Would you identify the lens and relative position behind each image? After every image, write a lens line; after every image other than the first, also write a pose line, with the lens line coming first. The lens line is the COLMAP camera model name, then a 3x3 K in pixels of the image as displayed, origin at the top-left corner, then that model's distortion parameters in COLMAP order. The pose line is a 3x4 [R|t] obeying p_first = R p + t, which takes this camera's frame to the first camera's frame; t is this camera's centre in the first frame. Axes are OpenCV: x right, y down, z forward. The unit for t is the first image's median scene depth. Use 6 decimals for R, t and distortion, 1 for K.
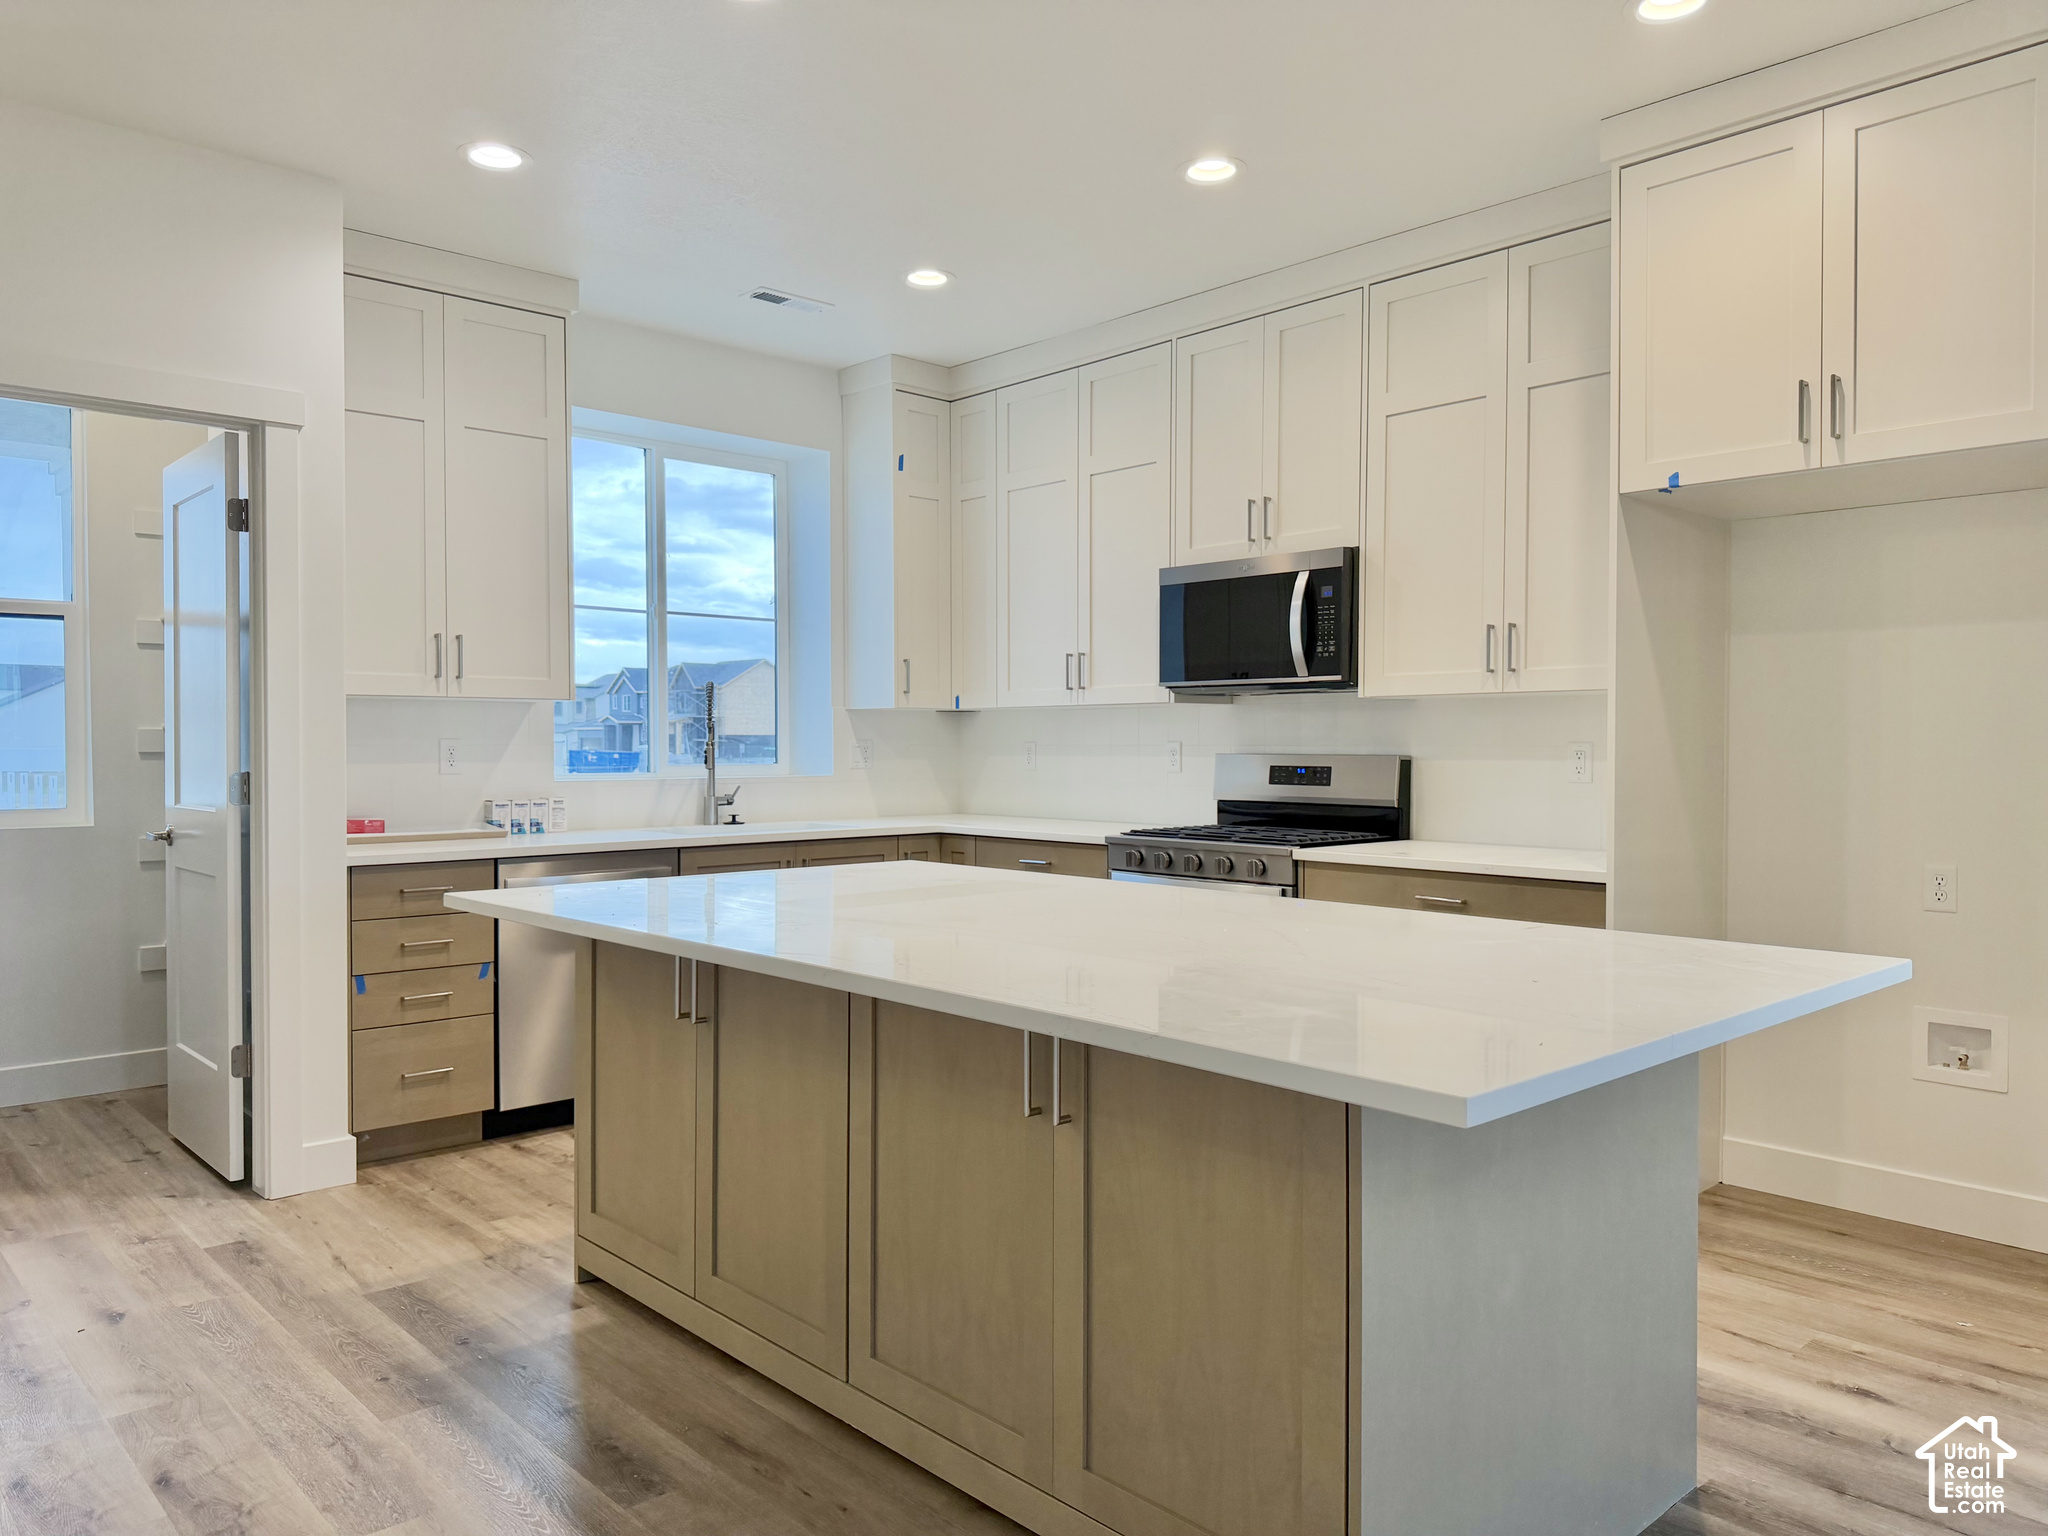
lens RADIAL K [[1434.8, 0, 1024.0], [0, 1434.8, 768.0], [0, 0, 1]] dist [0.073025, -0.089229]
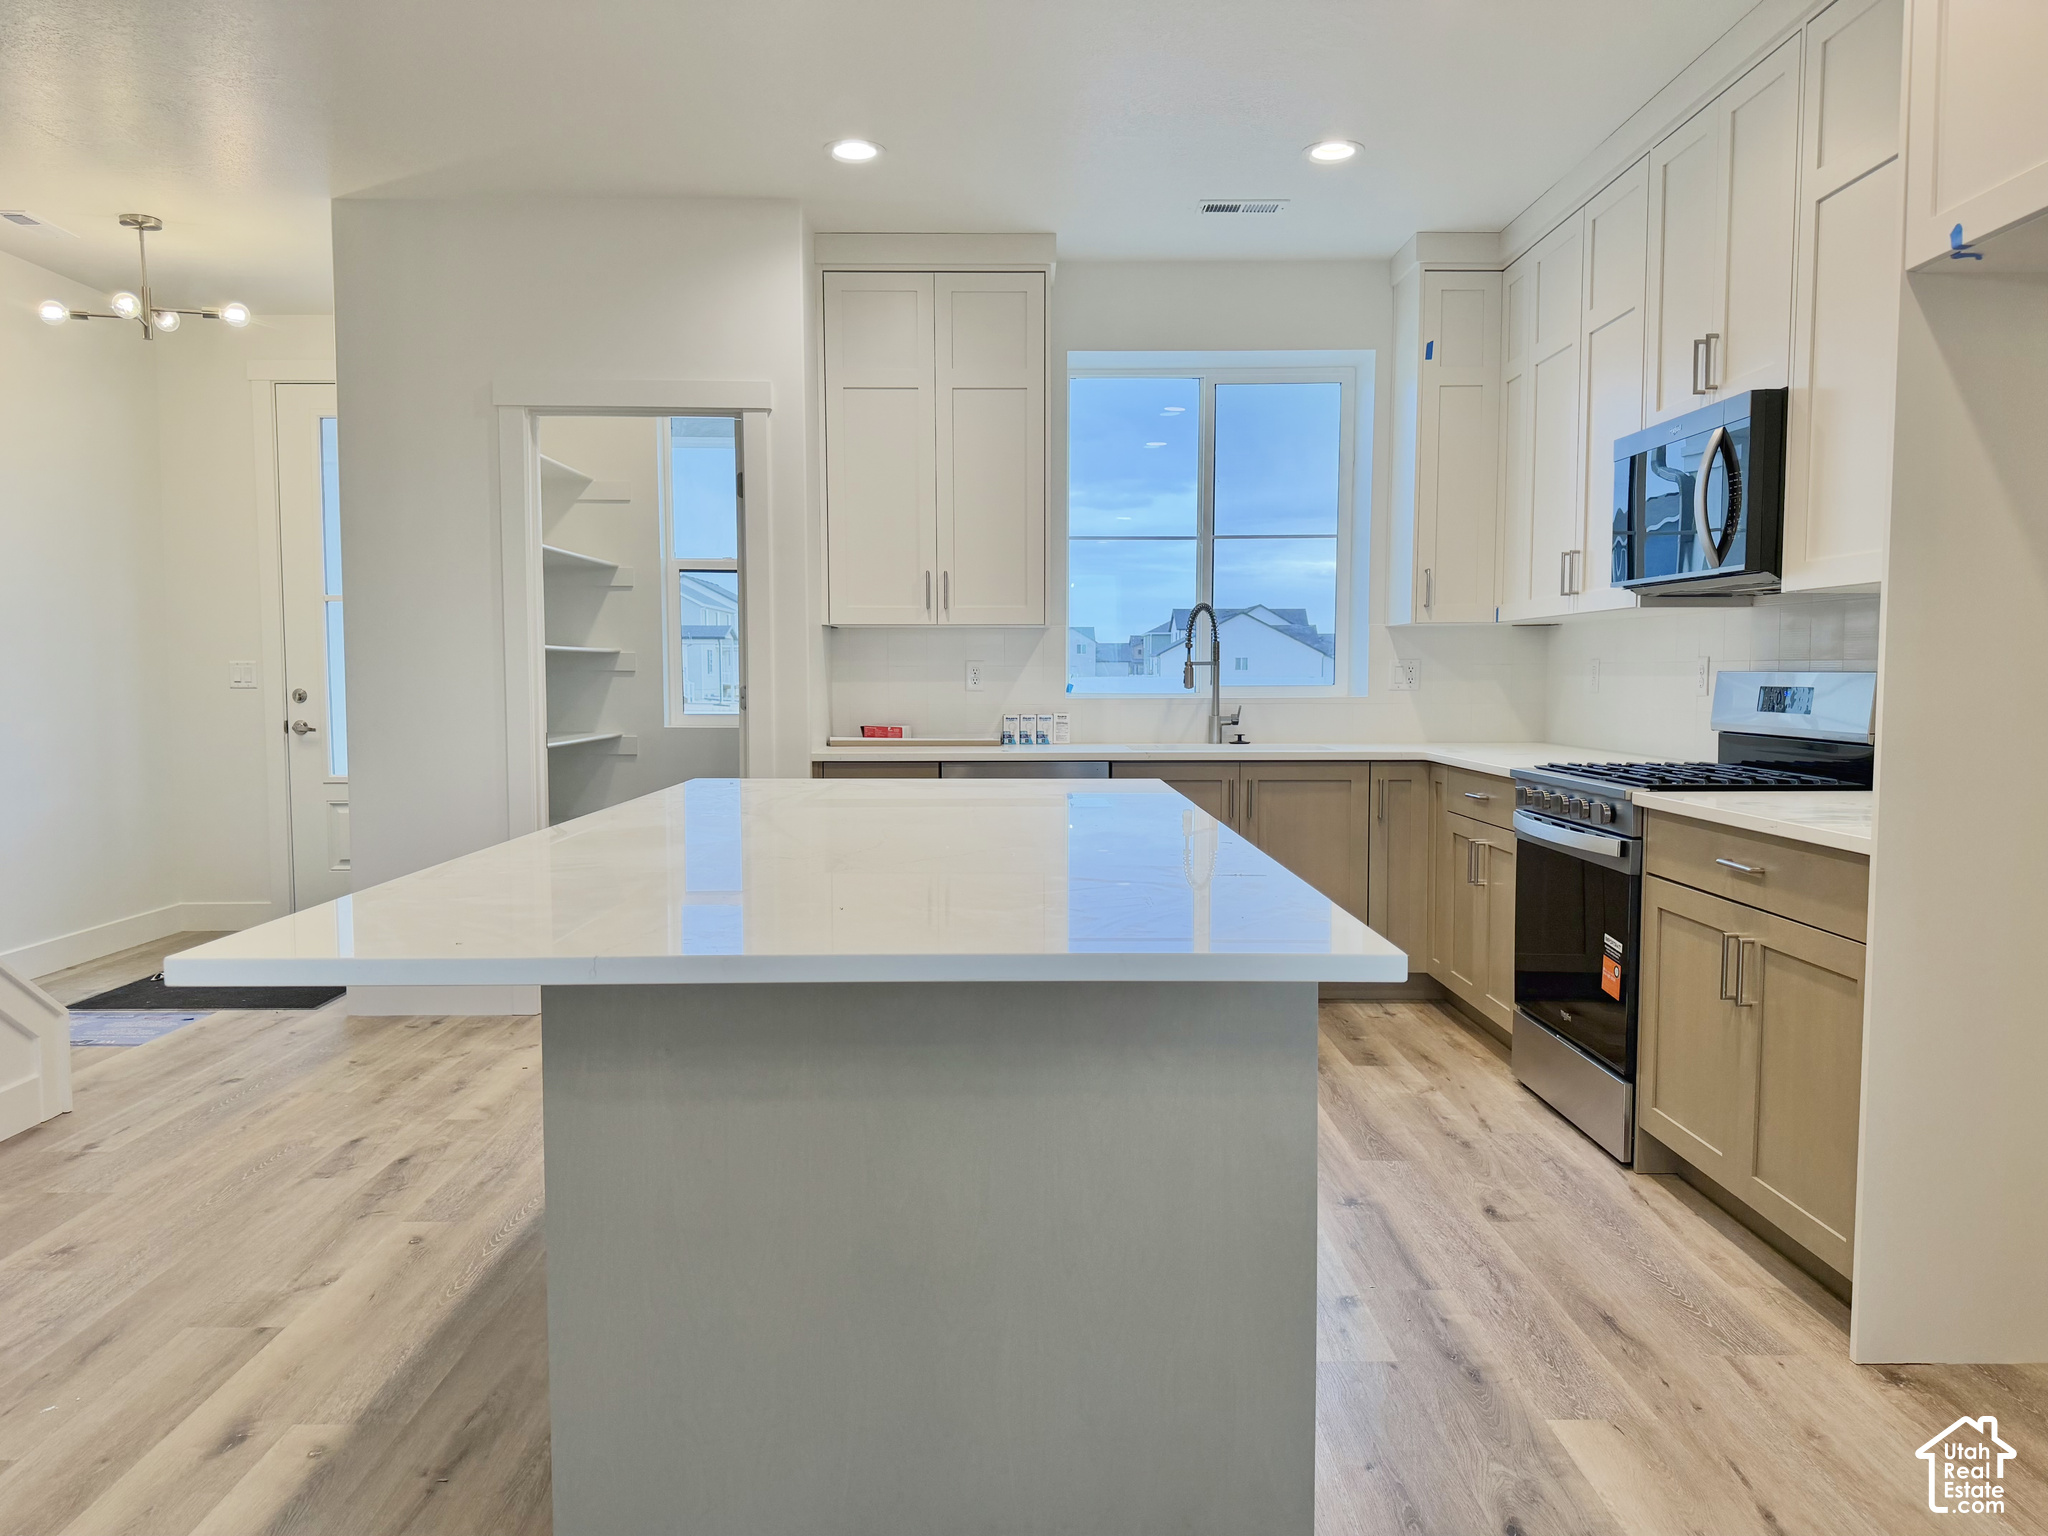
lens RADIAL K [[1434.8, 0, 1024.0], [0, 1434.8, 768.0], [0, 0, 1]] dist [0.073025, -0.089229]
pose [[0.739481, 0.043982, -0.671740, 0.415253], [-0.011595, 0.998548, 0.052616, 0.005397], [0.673078, -0.031120, 0.738916, 0.173638]]
